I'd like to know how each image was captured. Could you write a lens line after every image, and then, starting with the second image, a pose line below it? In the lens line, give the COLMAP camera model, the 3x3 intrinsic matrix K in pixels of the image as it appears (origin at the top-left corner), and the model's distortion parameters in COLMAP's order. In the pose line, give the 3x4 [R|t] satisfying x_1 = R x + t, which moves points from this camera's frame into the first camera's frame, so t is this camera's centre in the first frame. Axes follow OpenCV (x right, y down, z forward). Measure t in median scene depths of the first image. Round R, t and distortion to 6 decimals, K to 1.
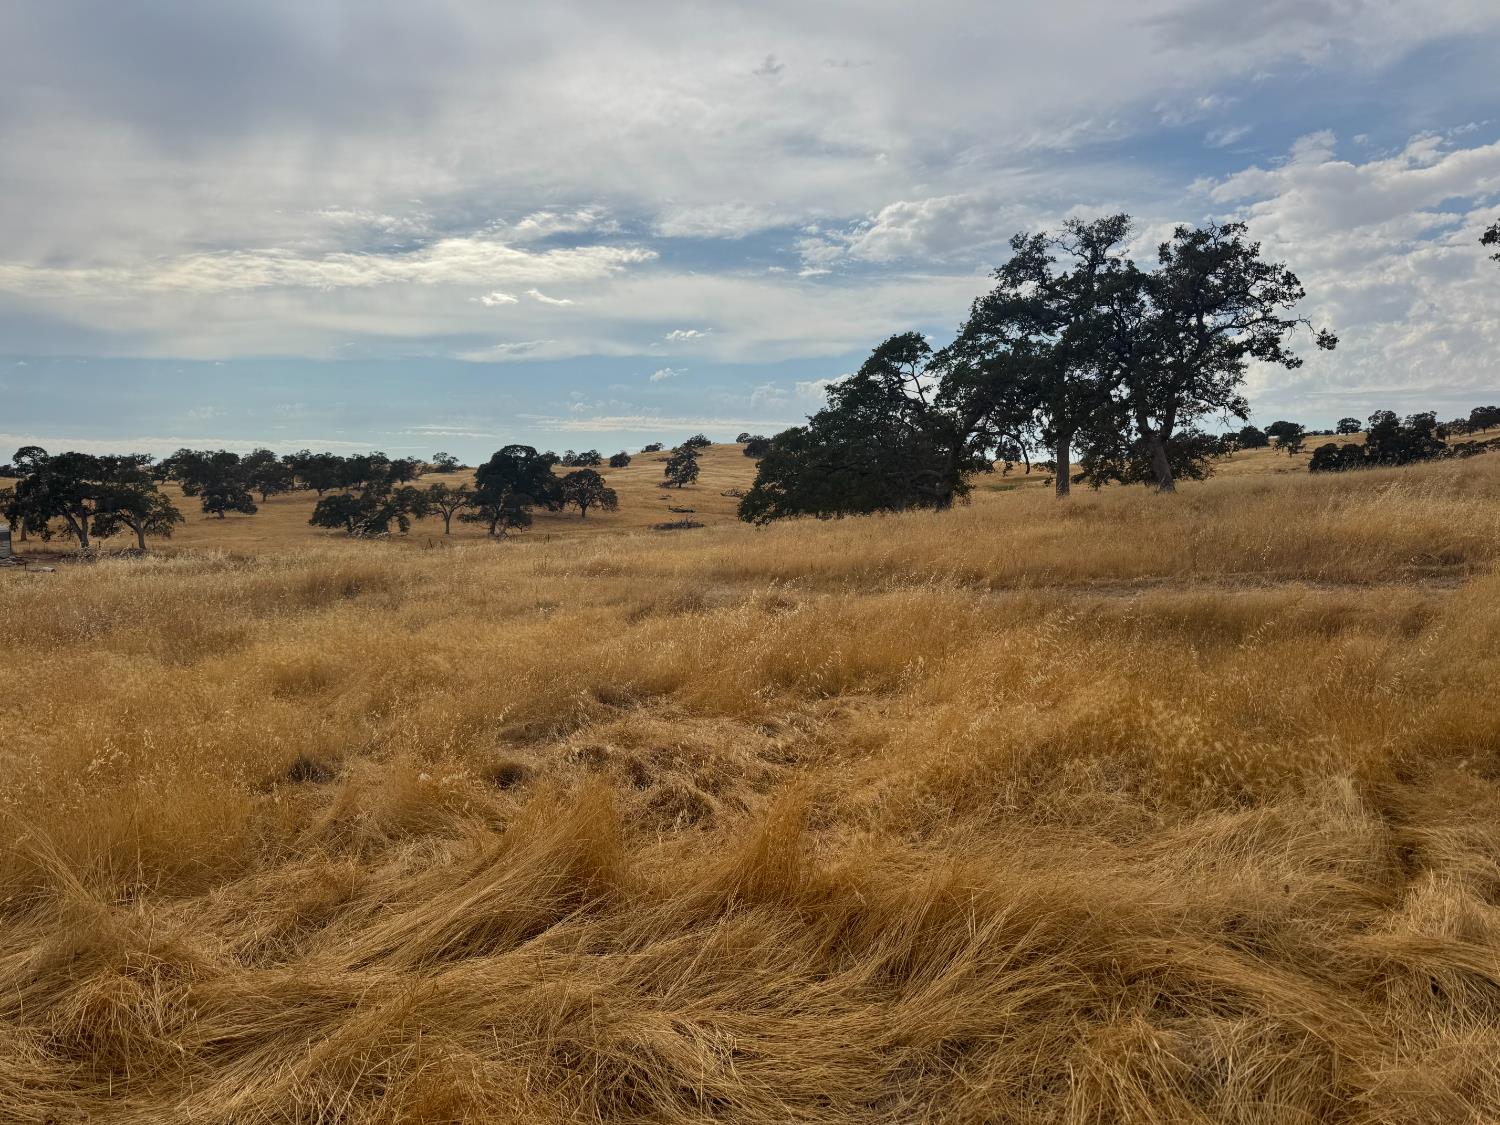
lens RADIAL K [[1046.5, 0, 754.0], [0, 1046.5, 563.6], [0, 0, 1]] dist [0.107185, -0.162611]
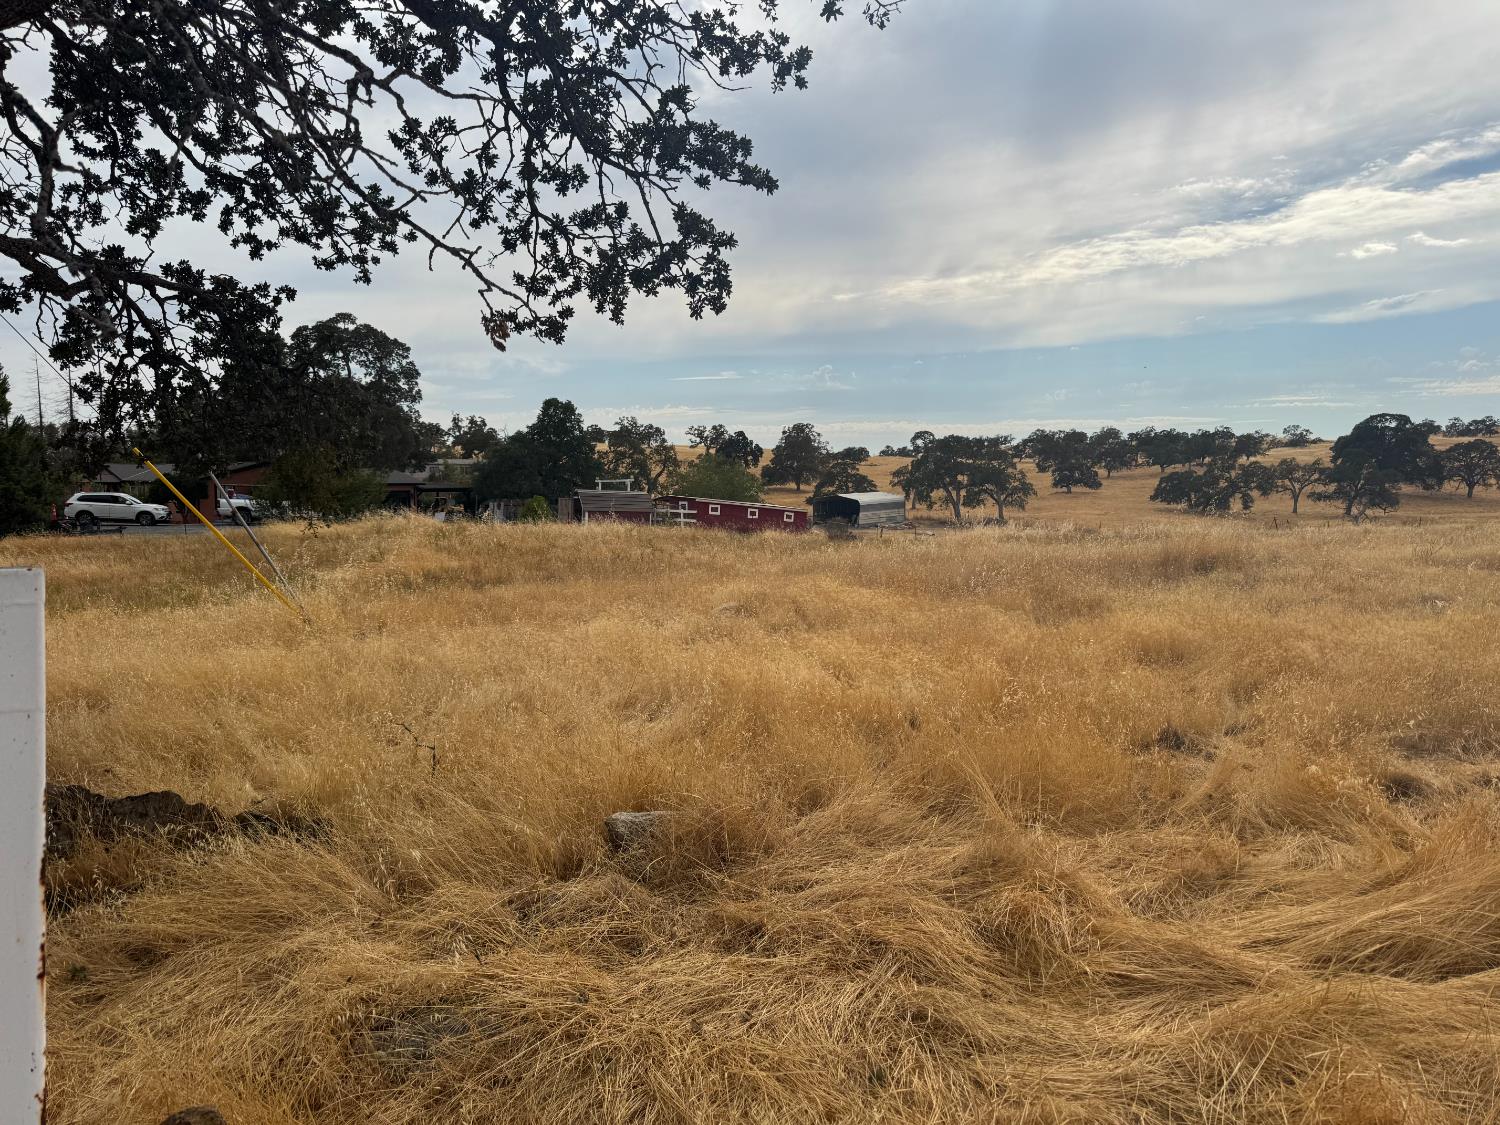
lens RADIAL K [[1058.6, 0, 752.4], [0, 1058.6, 537.2], [0, 0, 1]] dist [0.045565, -0.057627]
pose [[0.730216, 0.045672, -0.681689, -0.006355], [-0.047465, 0.998744, 0.016070, 0.000816], [0.681566, 0.020622, 0.731466, -0.005167]]
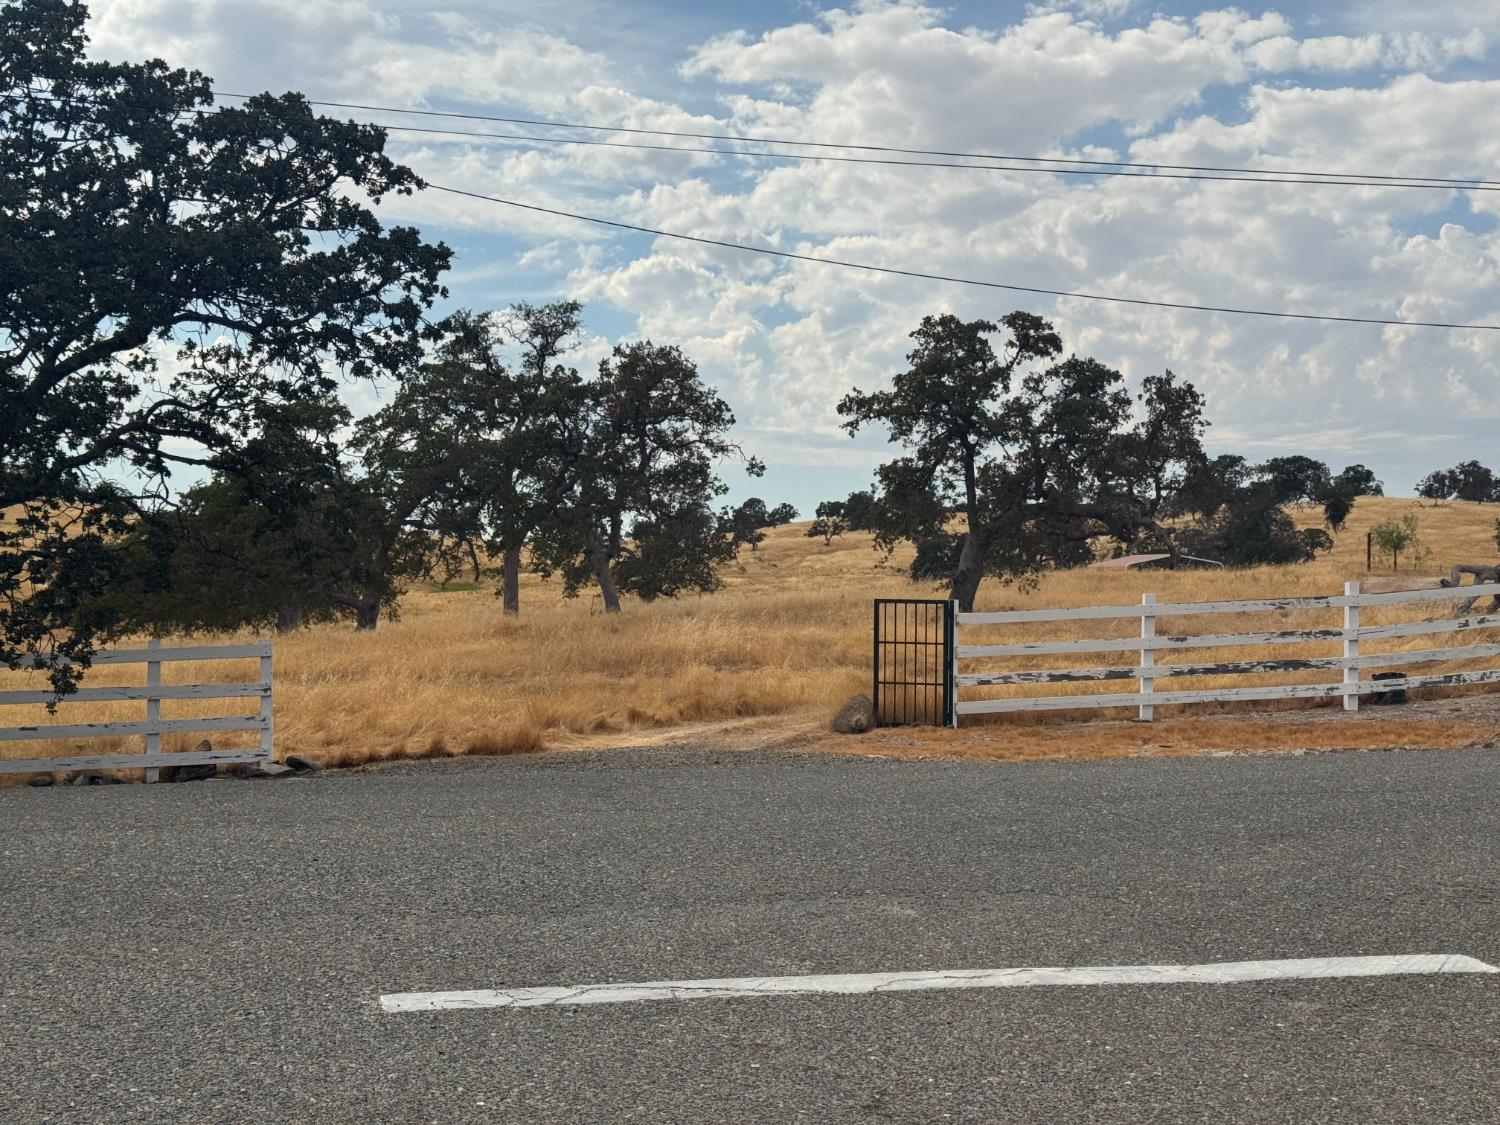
lens RADIAL K [[2079.7, 0, 746.7], [0, 2079.7, 572.7], [0, 0, 1]] dist [0.162227, -0.212009]
pose [[0.931468, 0.026905, 0.362828, -0.141827], [0.000695, 0.997129, -0.075725, 0.031359], [-0.363824, 0.070787, 0.928774, -0.632301]]
